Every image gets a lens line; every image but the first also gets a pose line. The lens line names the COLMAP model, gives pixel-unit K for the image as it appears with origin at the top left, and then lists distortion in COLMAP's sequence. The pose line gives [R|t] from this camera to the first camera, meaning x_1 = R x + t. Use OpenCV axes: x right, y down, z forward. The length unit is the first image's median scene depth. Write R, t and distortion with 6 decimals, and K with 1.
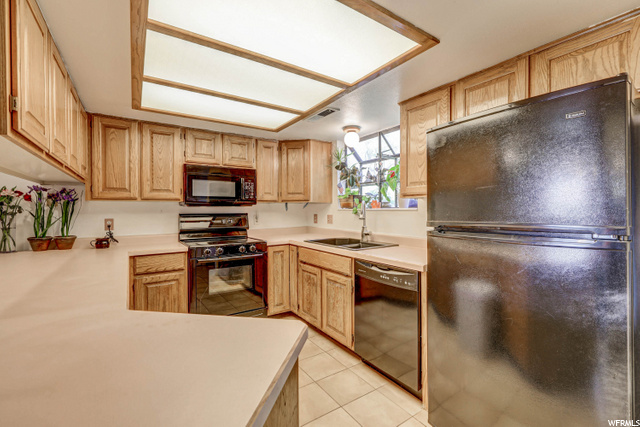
lens RADIAL K [[277.5, 0, 320.1], [0, 277.5, 211.0], [0, 0, 1]] dist [0.000092, 0.000003]
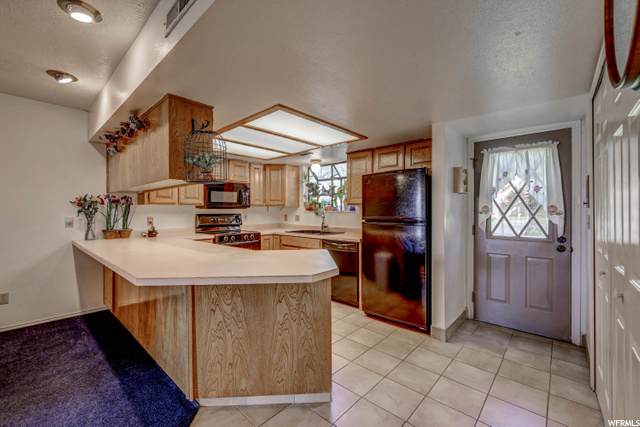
lens RADIAL K [[266.1, 0, 319.4], [0, 266.1, 211.3], [0, 0, 1]] dist [0.000154, -0.000071]
pose [[0.972519, 0.005375, 0.232760, -0.220661], [-0.004120, 0.999974, -0.005879, 0.002271], [-0.232786, 0.004758, 0.972516, -0.493983]]
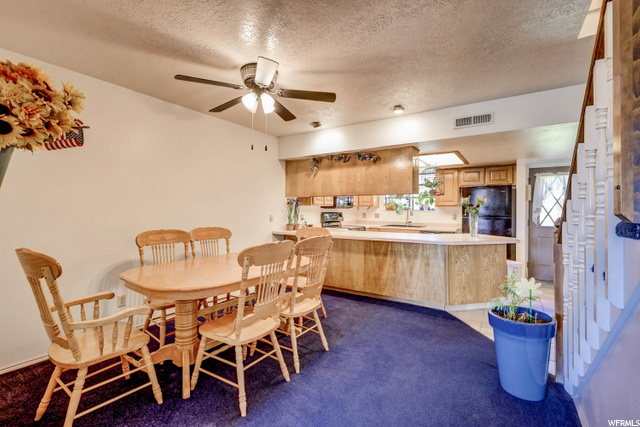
lens RADIAL K [[285.8, 0, 319.6], [0, 285.8, 211.1], [0, 0, 1]] dist [0.002031, 0.000165]
pose [[0.924858, 0.007397, 0.380240, -1.300885], [-0.007358, 0.999972, -0.001555, 0.005000], [-0.380241, -0.001360, 0.924886, -0.787641]]
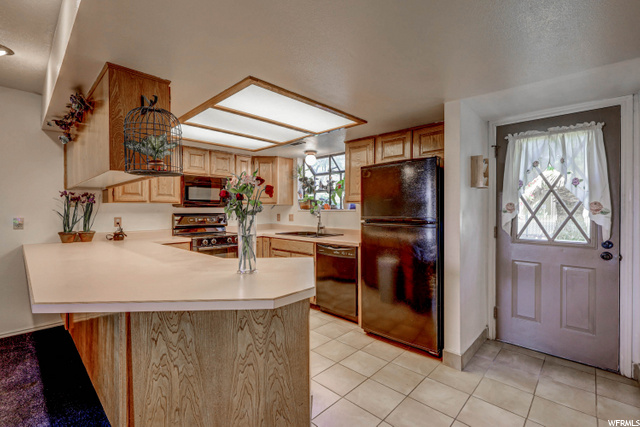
lens RADIAL K [[285.8, 0, 319.6], [0, 285.8, 211.1], [0, 0, 1]] dist [0.002031, 0.000165]
pose [[0.977306, 0.002245, 0.211820, -0.144067], [-0.002033, 0.999997, -0.001218, 0.000195], [-0.211822, 0.000760, 0.977308, -0.404944]]
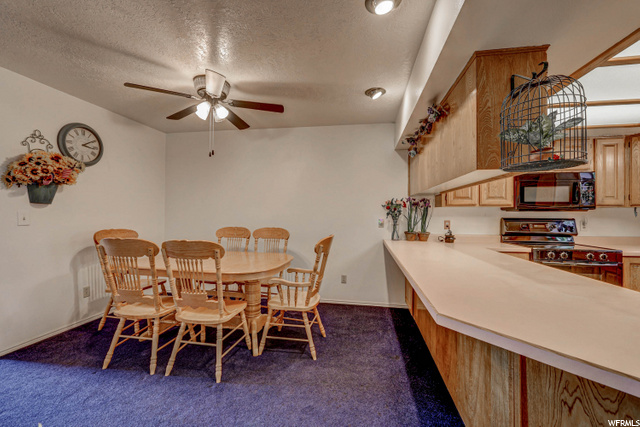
lens RADIAL K [[266.1, 0, 319.4], [0, 266.1, 211.3], [0, 0, 1]] dist [0.000154, -0.000071]
pose [[0.718365, 0.005712, -0.695643, -0.300877], [-0.013654, 0.999889, -0.005890, 0.000386], [0.695533, 0.013730, 0.718363, -0.300025]]
